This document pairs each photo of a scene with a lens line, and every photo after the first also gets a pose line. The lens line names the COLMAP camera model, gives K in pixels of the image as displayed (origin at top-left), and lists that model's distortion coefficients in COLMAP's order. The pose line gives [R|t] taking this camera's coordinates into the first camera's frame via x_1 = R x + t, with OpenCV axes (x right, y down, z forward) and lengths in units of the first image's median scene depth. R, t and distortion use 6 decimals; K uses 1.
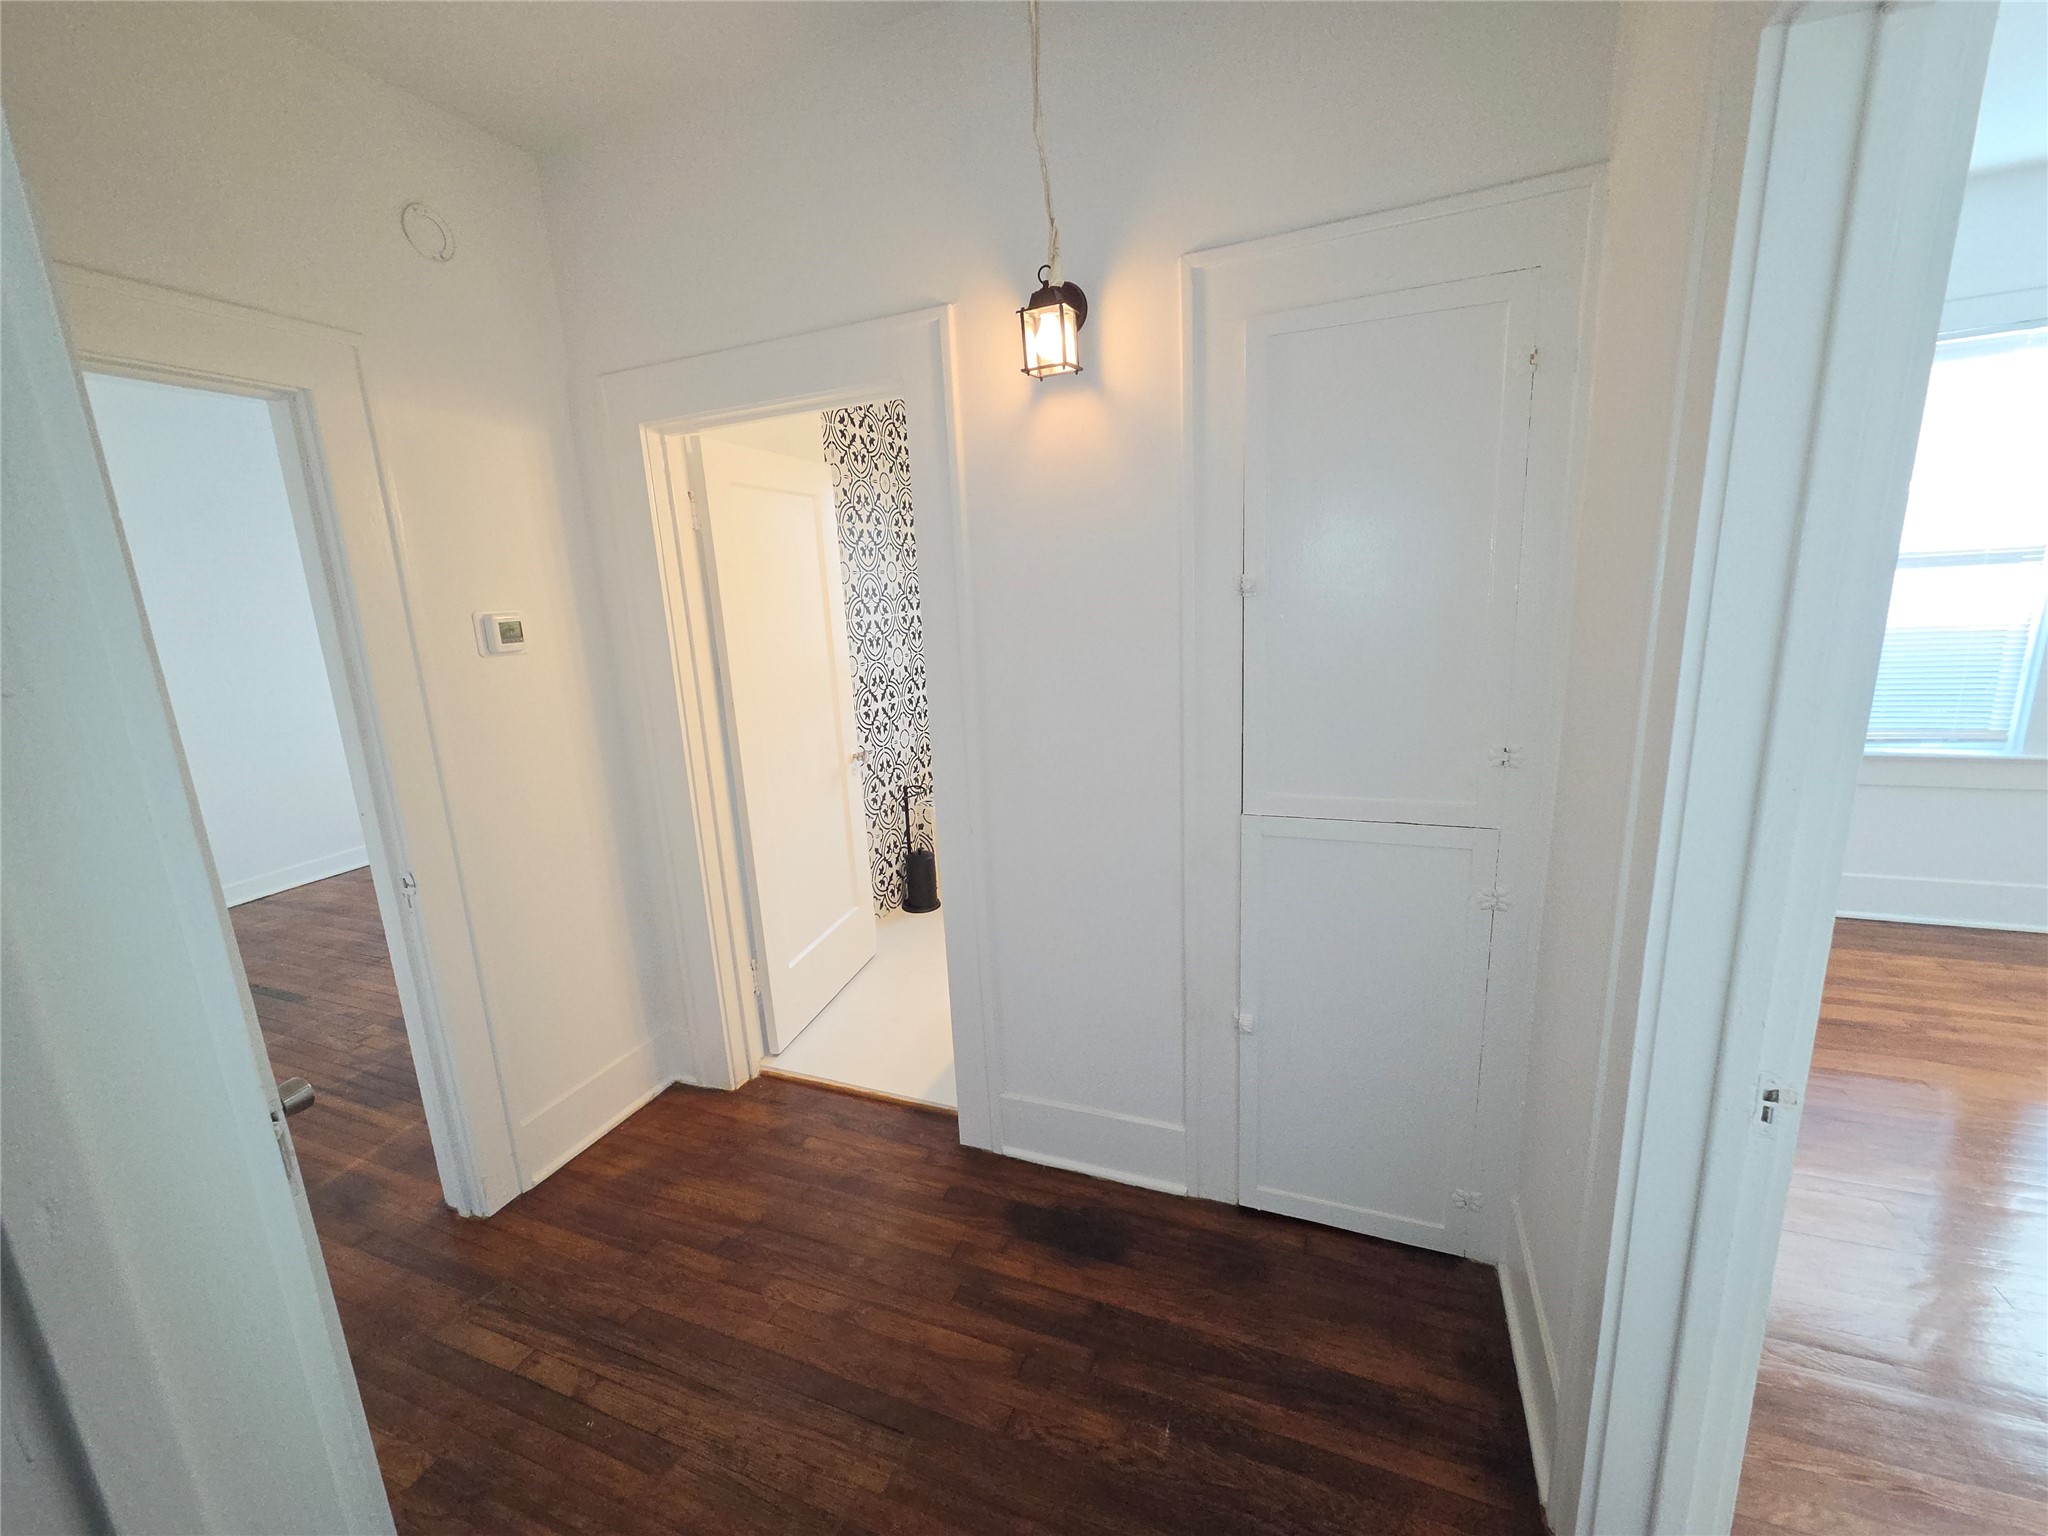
lens RADIAL K [[826.7, 0, 1022.7], [0, 826.7, 771.8], [0, 0, 1]] dist [0.001661, 0.000143]
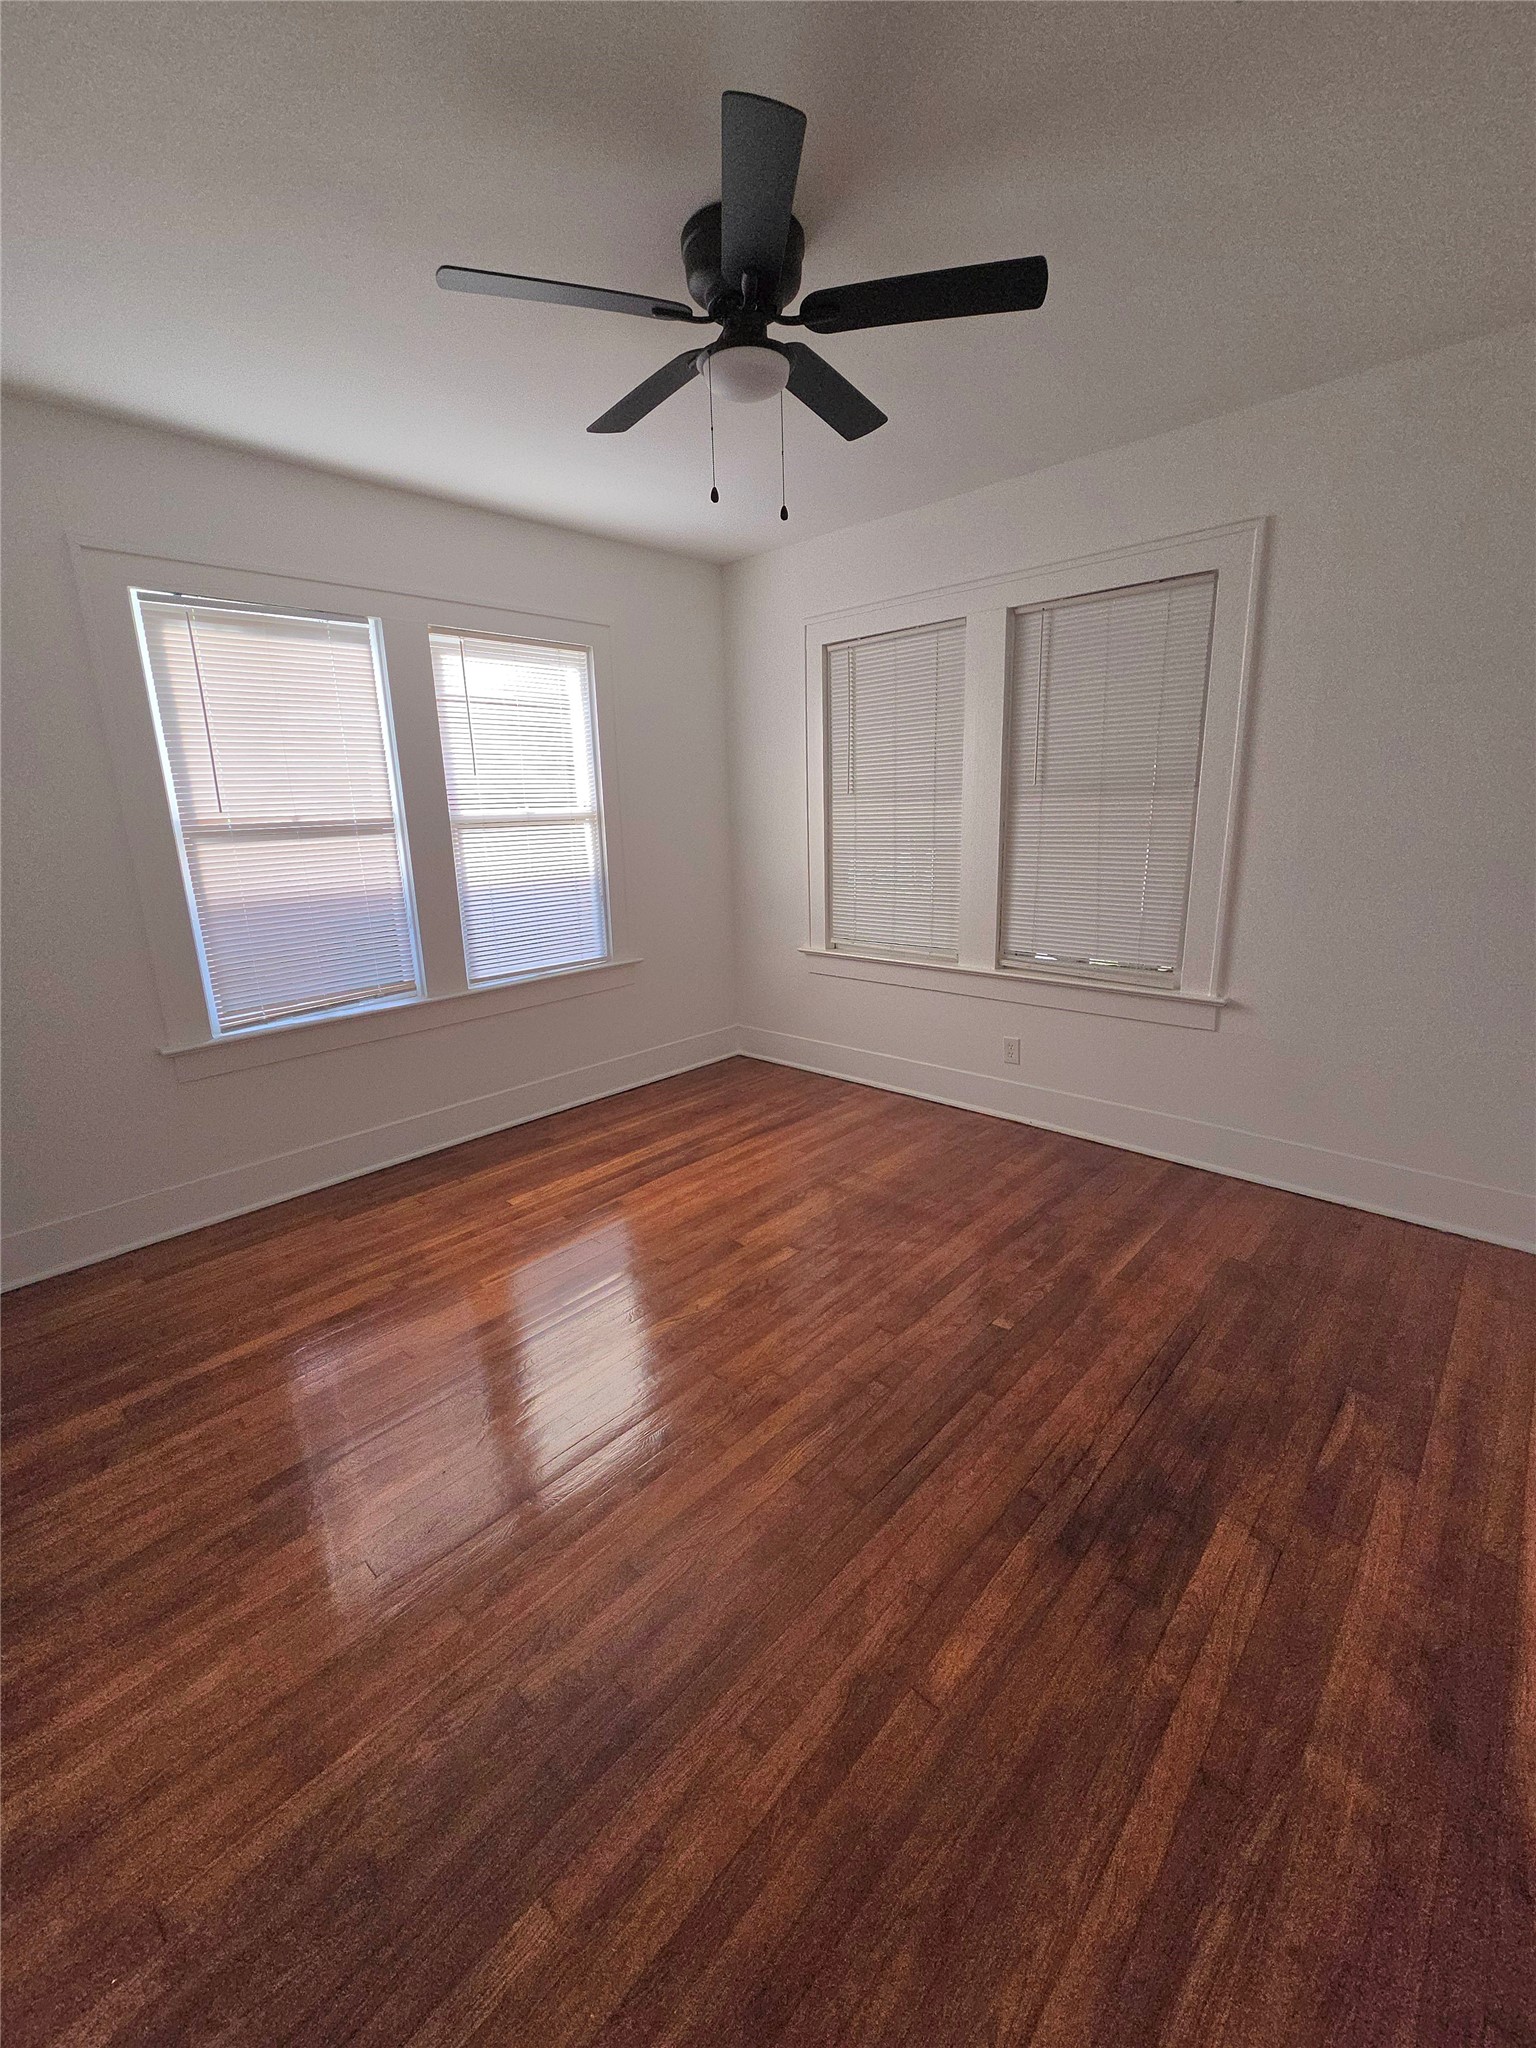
lens RADIAL K [[826.7, 0, 767.4], [0, 826.7, 1019.3], [0, 0, 1]] dist [0.001661, 0.000143]
pose [[0.356999, -0.184052, 0.915793, 0.341304], [0.199586, 0.972786, 0.117702, -0.042913], [-0.912533, 0.140760, 0.384018, 0.132631]]
